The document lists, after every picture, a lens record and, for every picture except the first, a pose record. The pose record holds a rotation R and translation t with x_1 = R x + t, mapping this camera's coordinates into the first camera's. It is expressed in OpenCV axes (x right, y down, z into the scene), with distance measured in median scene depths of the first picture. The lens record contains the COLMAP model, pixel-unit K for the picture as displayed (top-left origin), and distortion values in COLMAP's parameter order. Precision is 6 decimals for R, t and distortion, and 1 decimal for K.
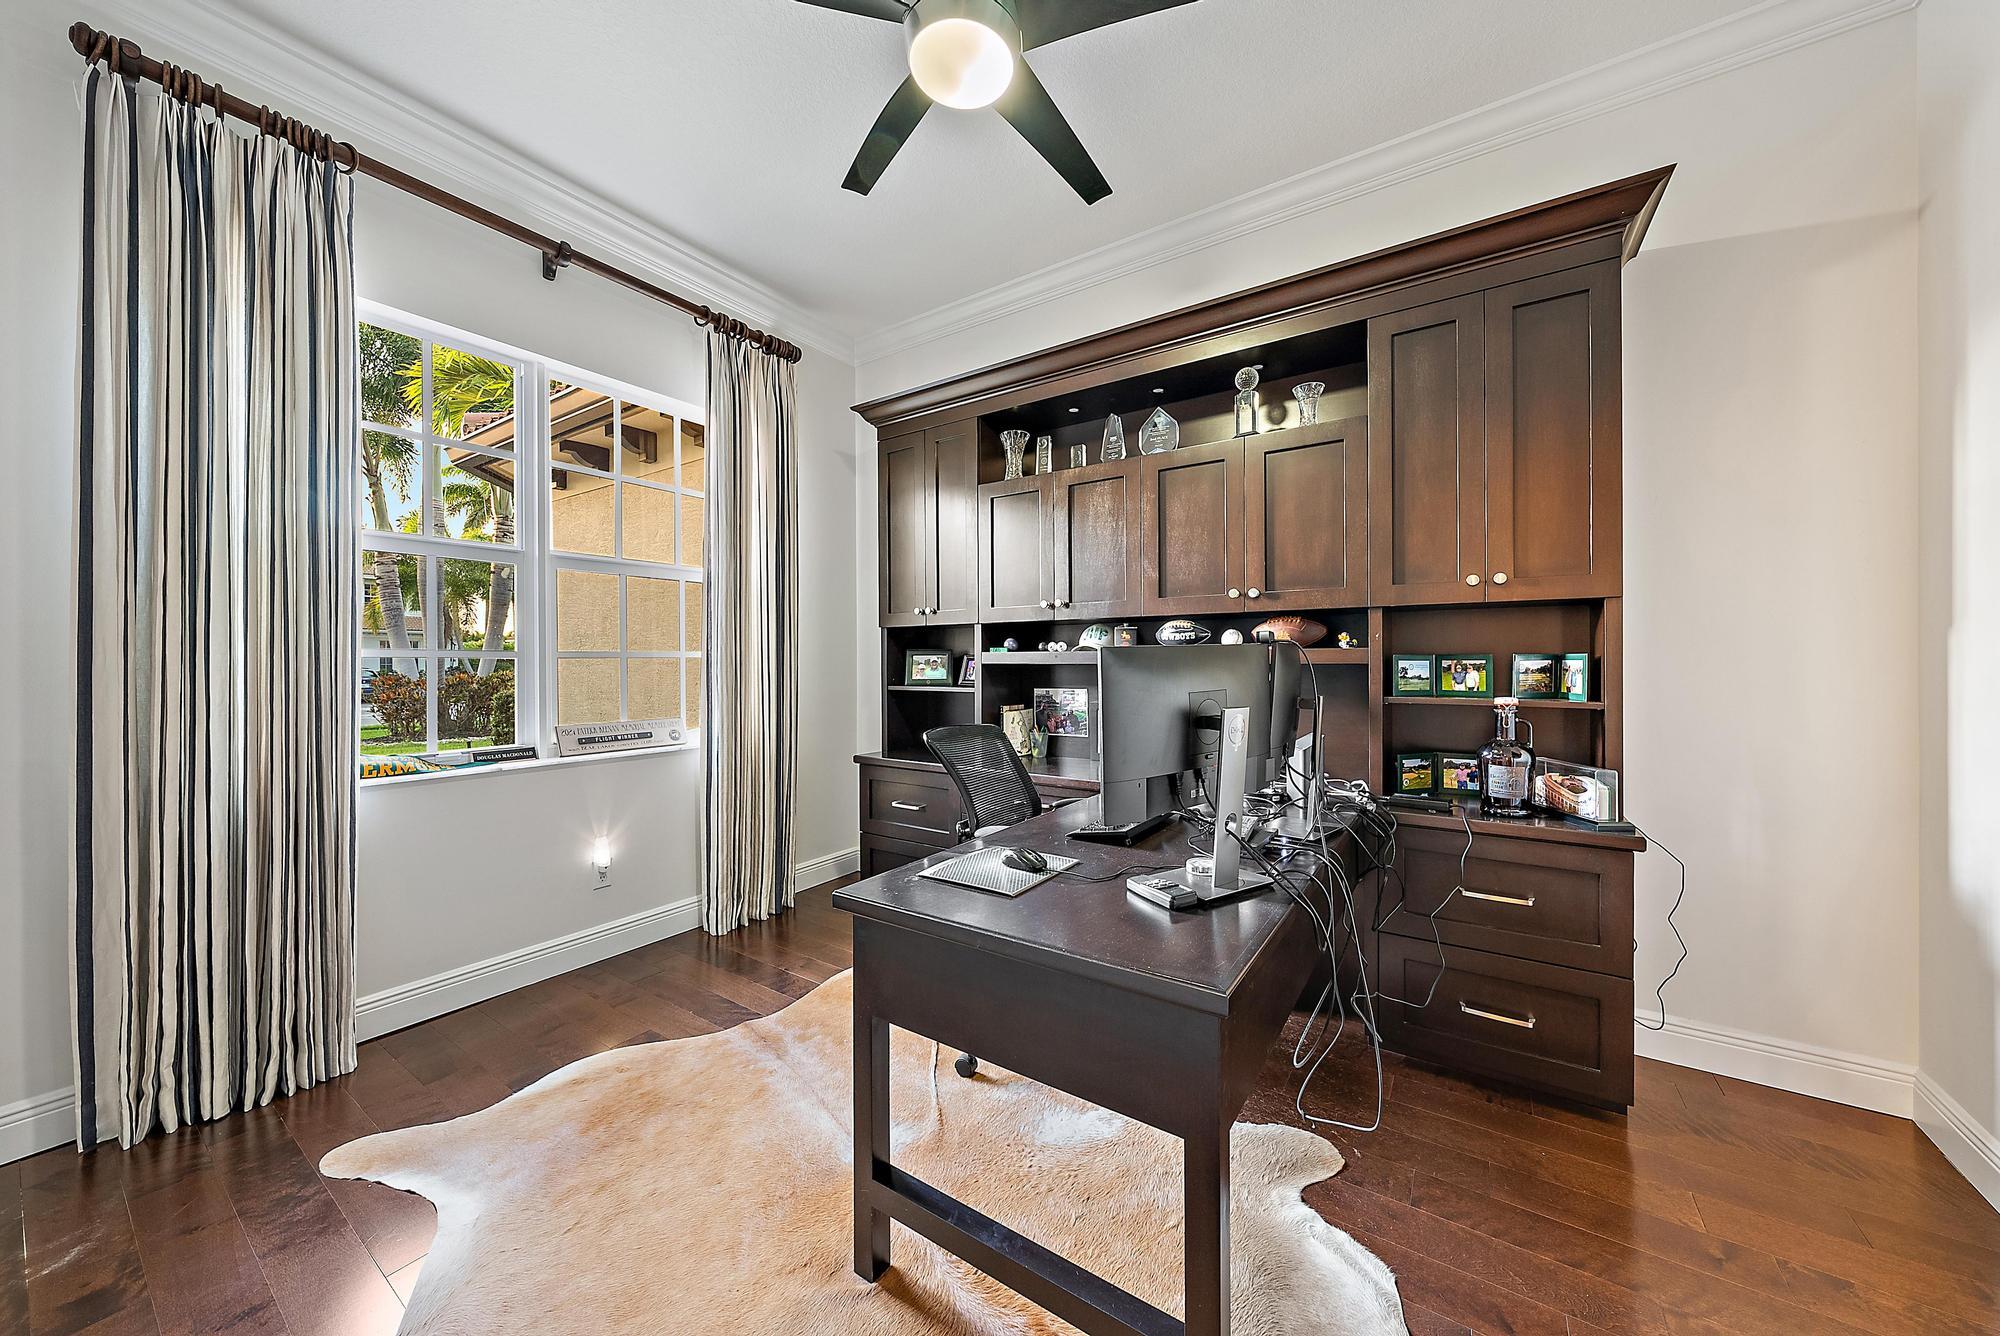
lens RADIAL K [[701.1, 0, 994.8], [0, 701.1, 658.7], [0, 0, 1]] dist [0.003682, 0.000337]
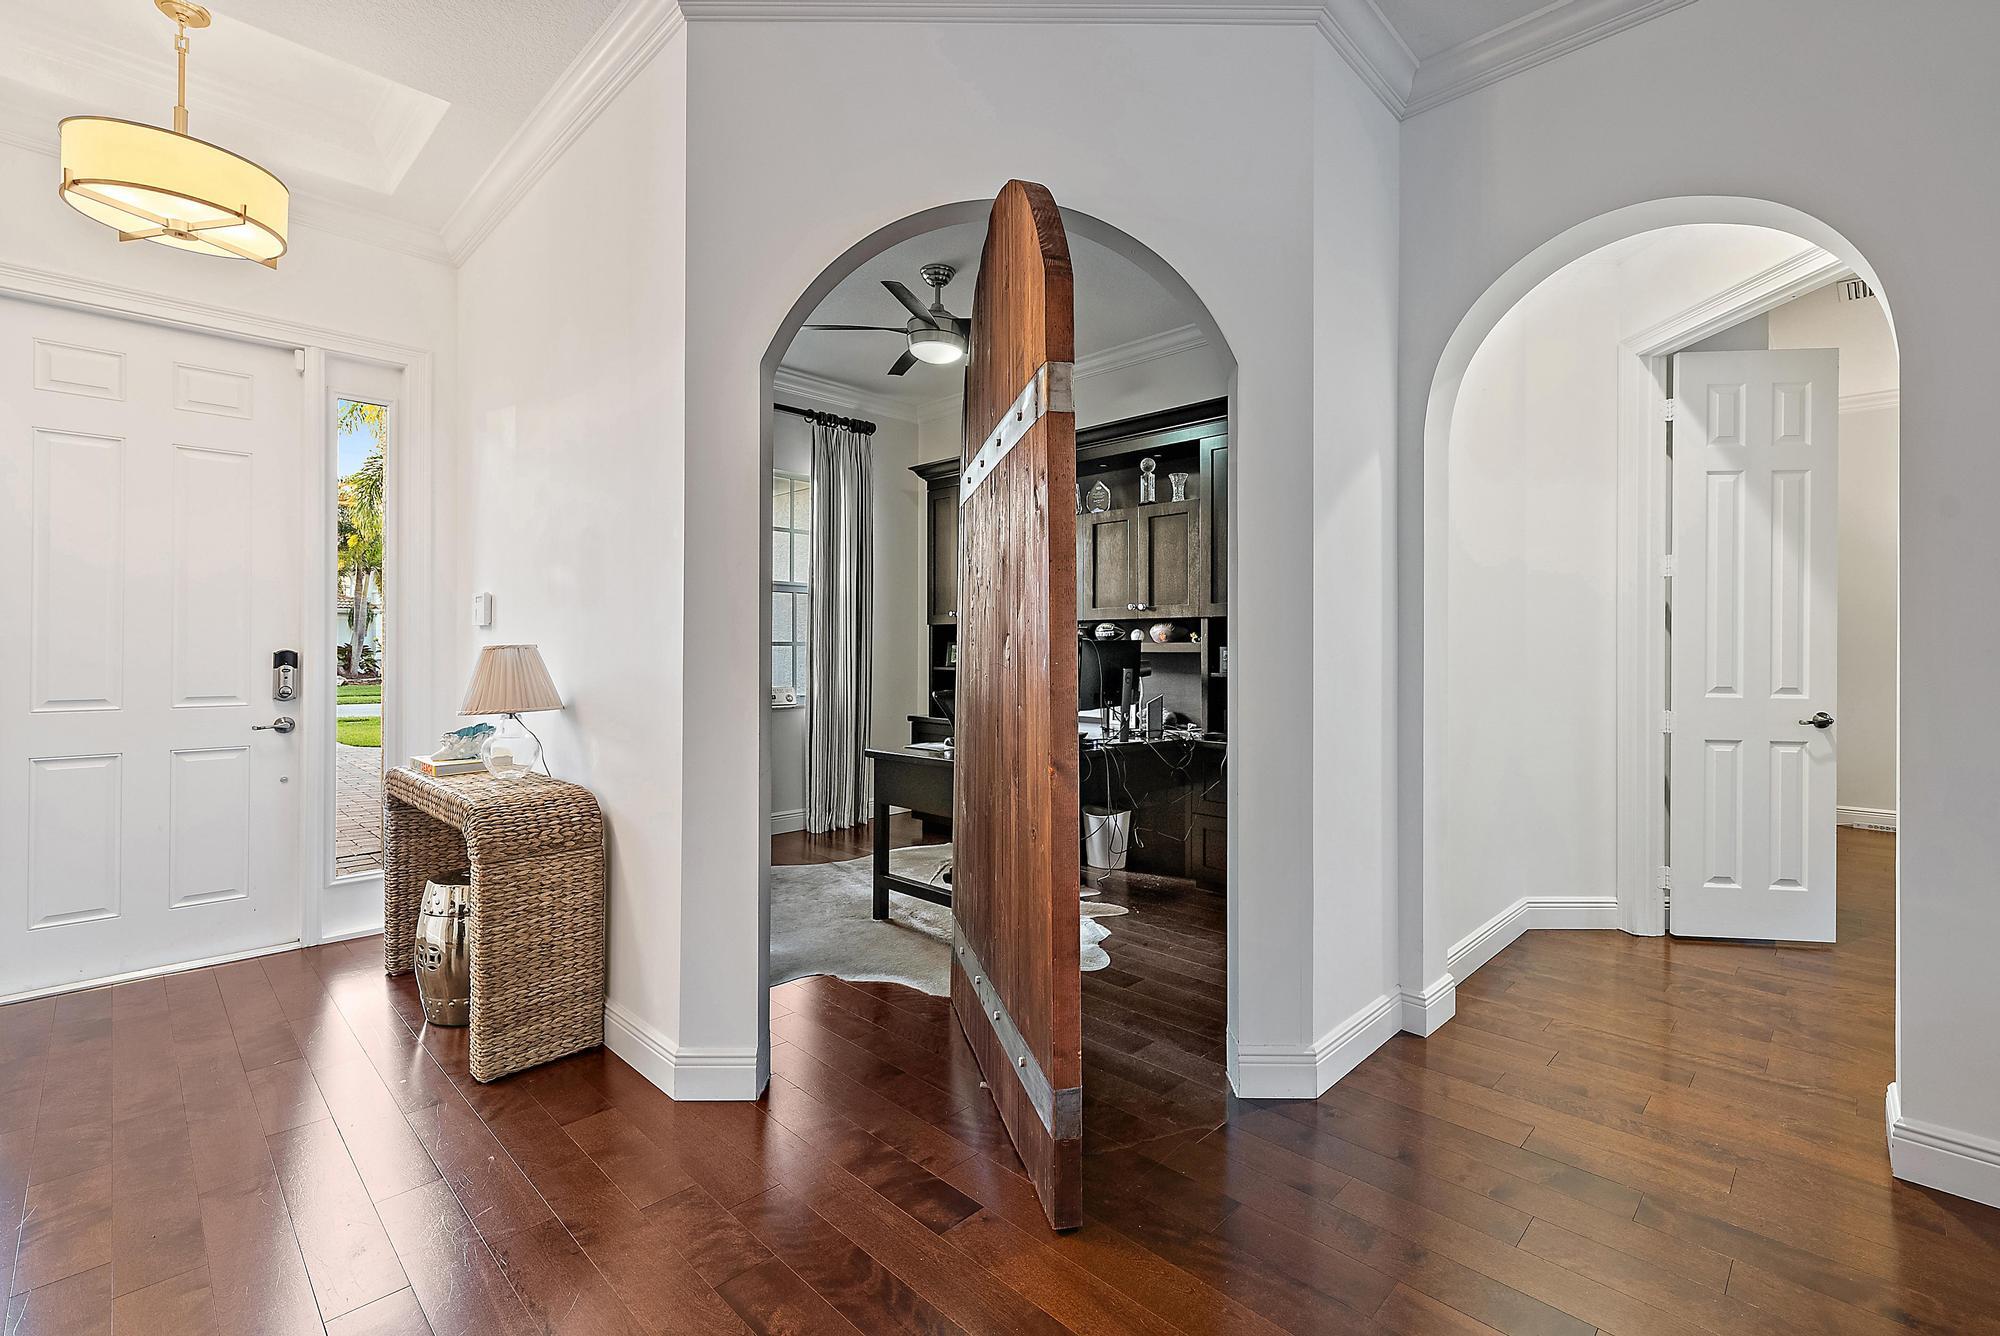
lens RADIAL K [[880.9, 0, 1001.2], [0, 880.9, 658.6], [0, 0, 1]] dist [0.003375, 0.000124]
pose [[0.985549, 0.011970, -0.168969, 0.302959], [-0.010348, 0.999892, 0.010474, 0.003270], [0.169076, -0.008574, 0.985566, -0.768356]]
